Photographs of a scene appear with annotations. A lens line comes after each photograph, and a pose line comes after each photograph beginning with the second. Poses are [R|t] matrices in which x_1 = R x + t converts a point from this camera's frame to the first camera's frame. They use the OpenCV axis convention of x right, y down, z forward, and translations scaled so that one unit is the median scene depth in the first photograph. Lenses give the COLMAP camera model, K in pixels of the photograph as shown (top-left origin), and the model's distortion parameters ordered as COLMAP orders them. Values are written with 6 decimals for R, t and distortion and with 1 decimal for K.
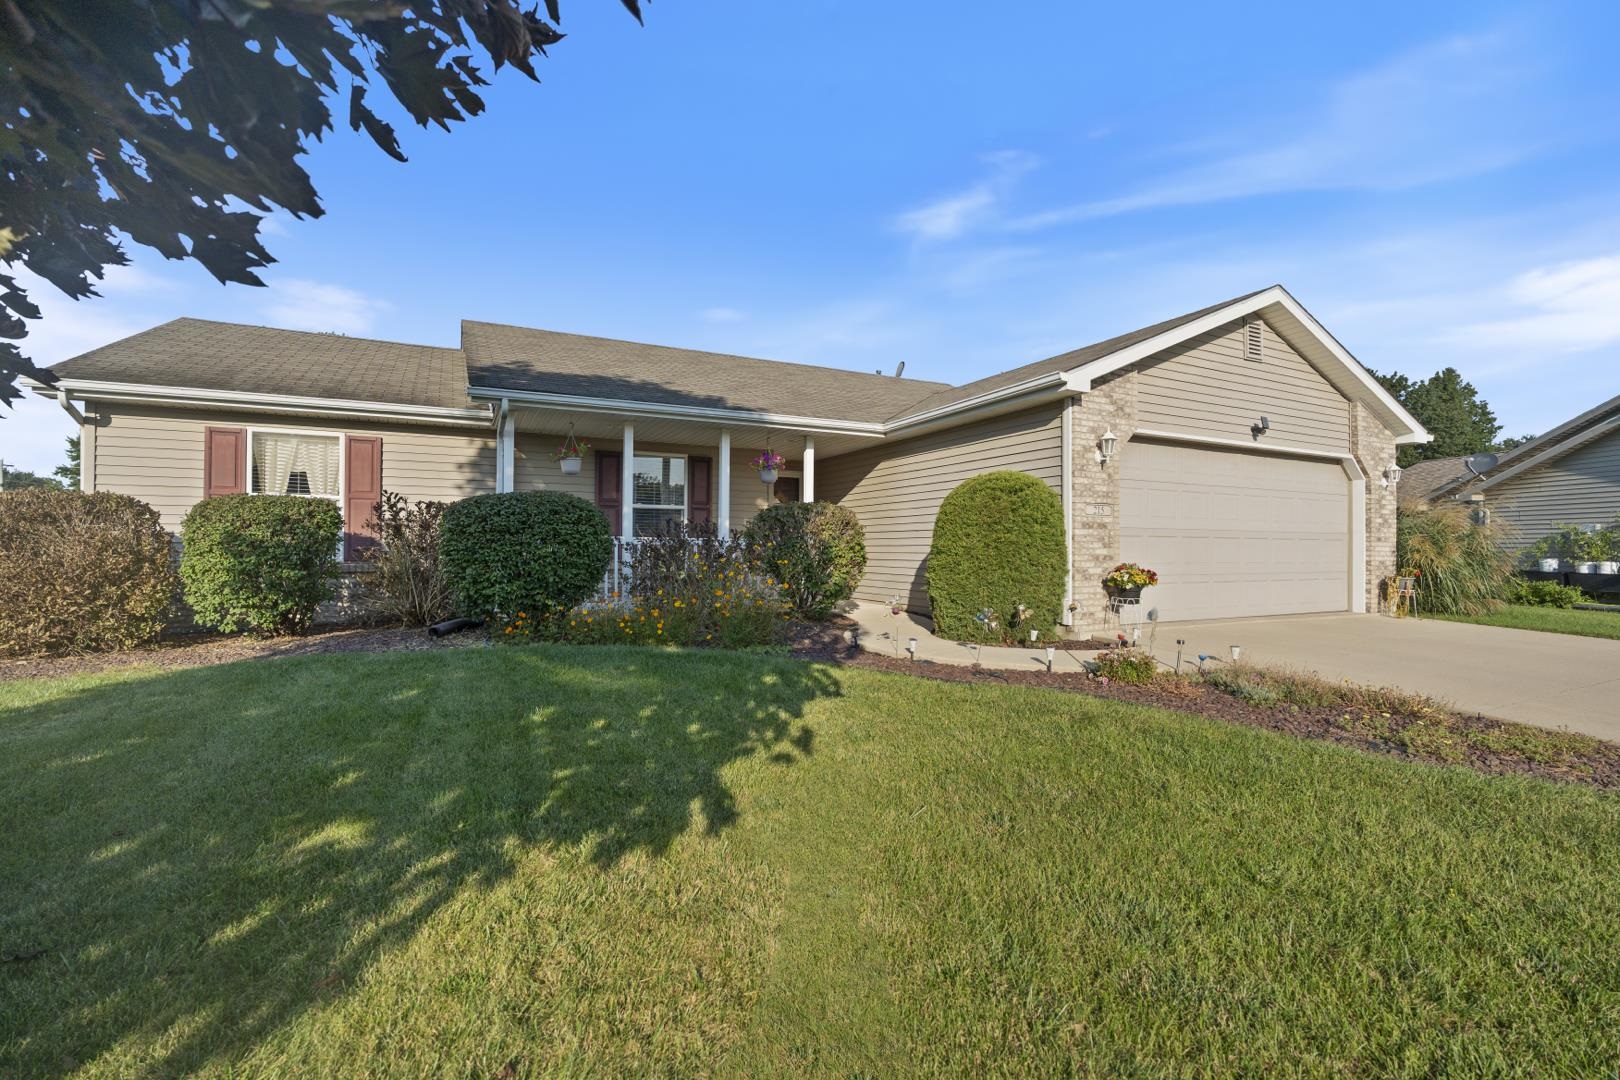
lens RADIAL K [[710.6, 0, 806.2], [0, 710.6, 548.1], [0, 0, 1]] dist [-0.004896, 0.000175]
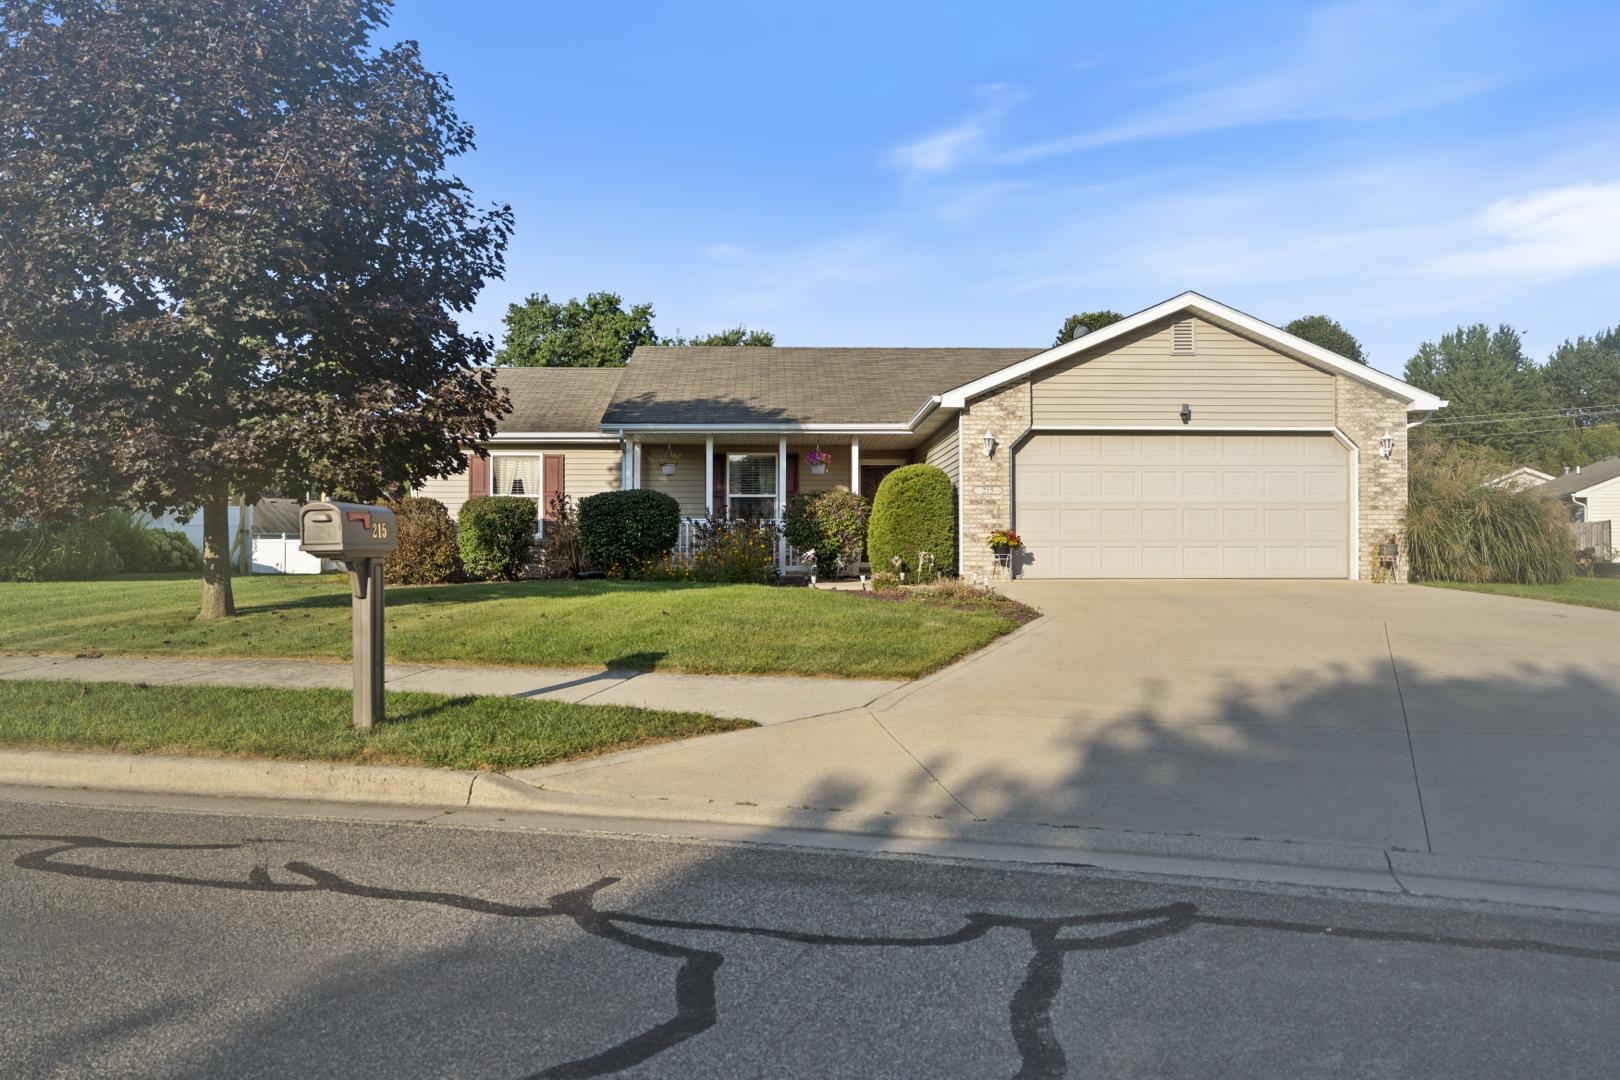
lens RADIAL K [[1163.4, 0, 807.4], [0, 1163.4, 559.9], [0, 0, 1]] dist [0.015846, -0.002598]
pose [[0.906923, -0.004014, -0.421277, 0.948492], [0.006662, 0.999966, 0.004814, 0.060276], [0.421243, -0.007172, 0.906919, -1.062236]]
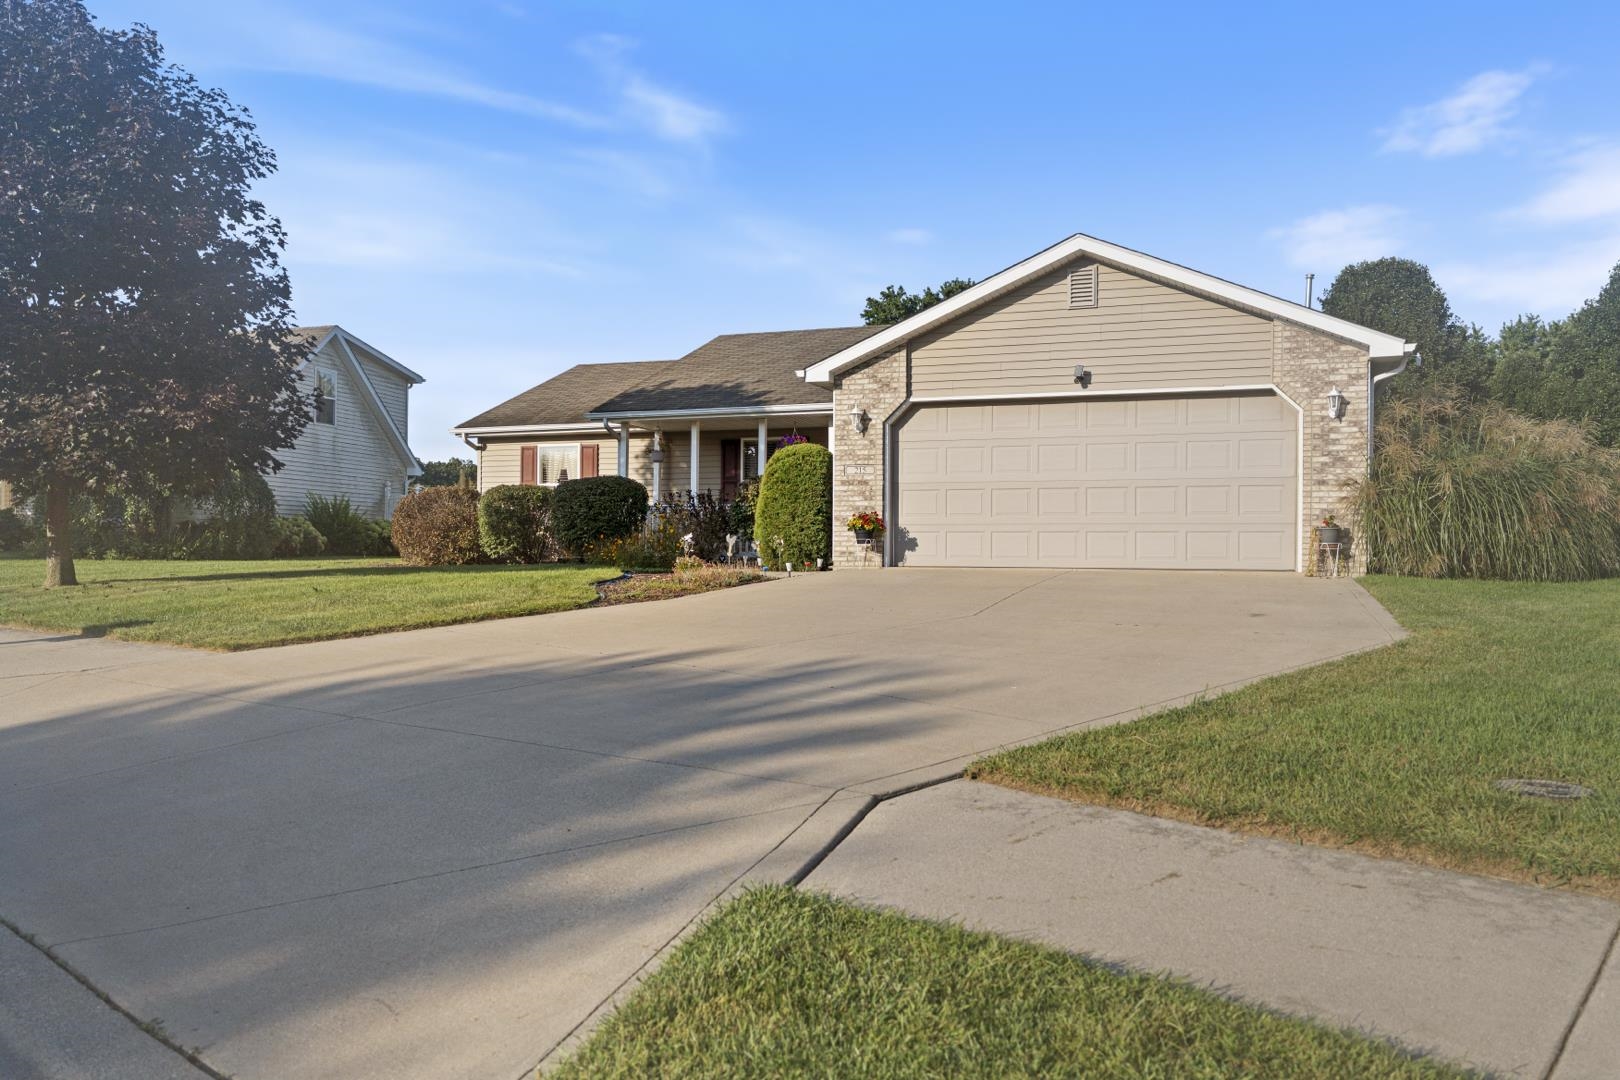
lens RADIAL K [[1201.0, 0, 810.0], [0, 1201.0, 540.0], [0, 0, 1]] dist [0.024248, -0.003074]
pose [[0.674123, -0.005946, -0.738595, 1.752829], [-0.000791, 0.999961, -0.008772, 0.080718], [0.738619, 0.006497, 0.674092, -0.446855]]
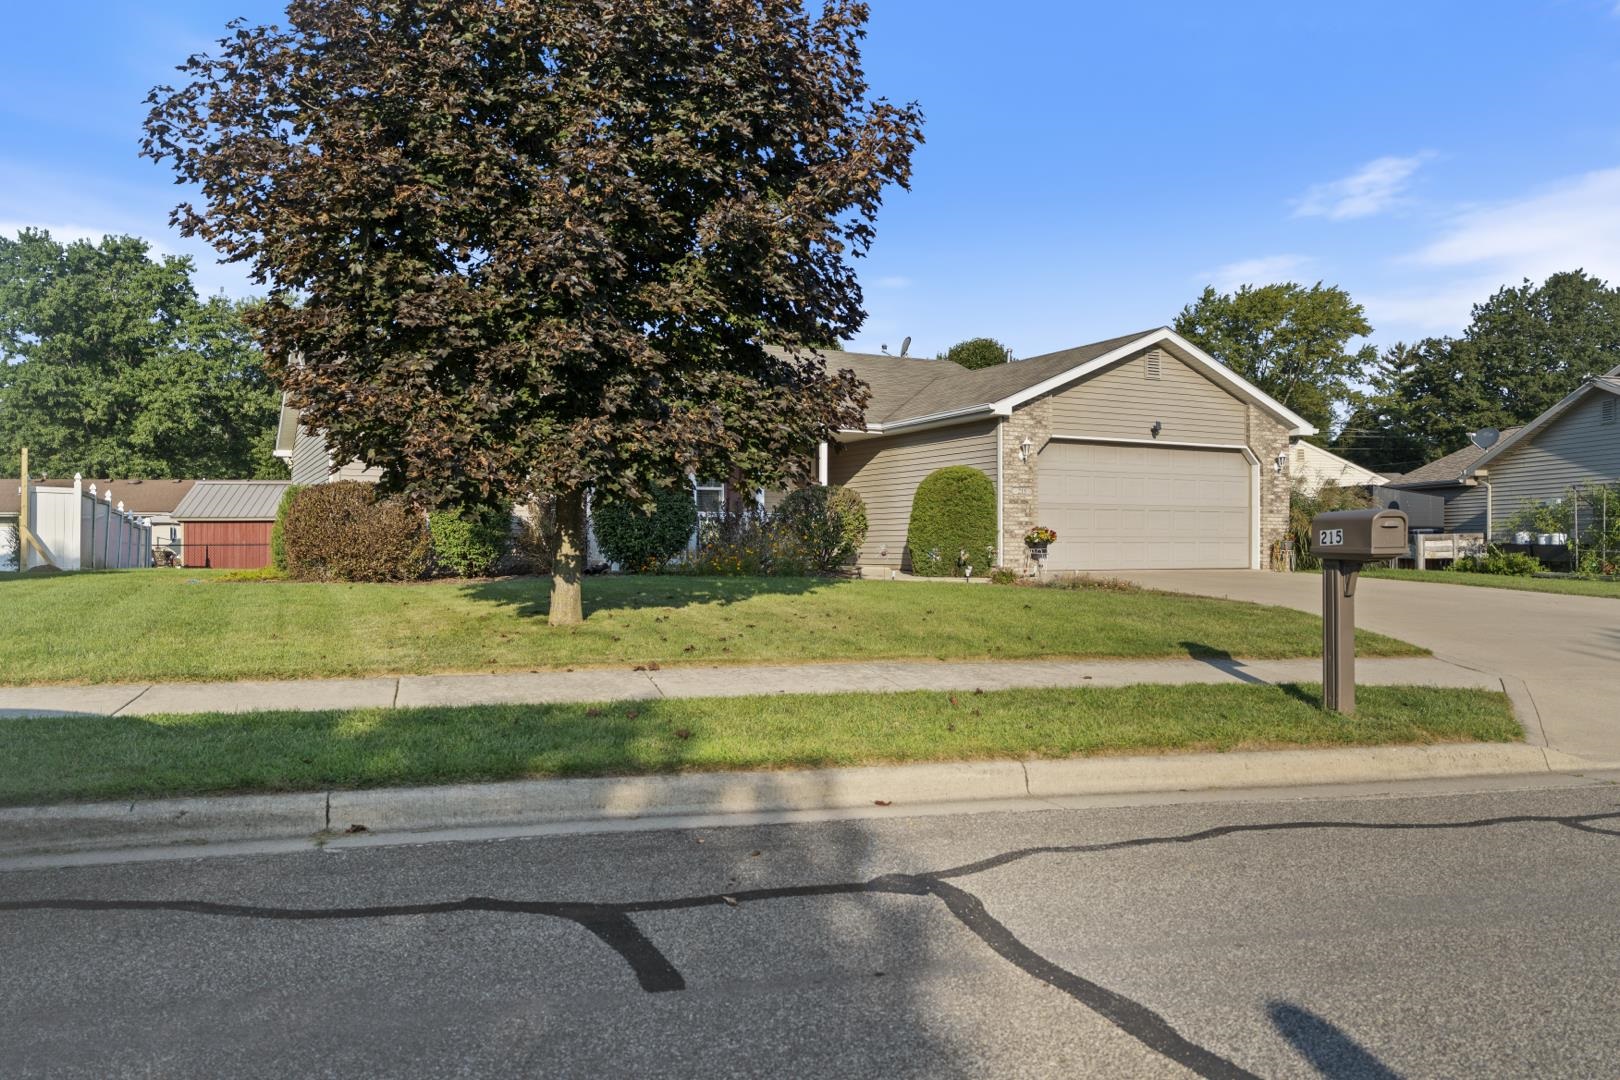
lens RADIAL K [[1163.4, 0, 807.4], [0, 1163.4, 559.9], [0, 0, 1]] dist [0.015846, -0.002598]
pose [[0.999817, -0.005097, 0.018432, -0.078470], [0.004829, 0.999882, 0.014591, 0.048599], [-0.018504, -0.014499, 0.999724, -1.322649]]
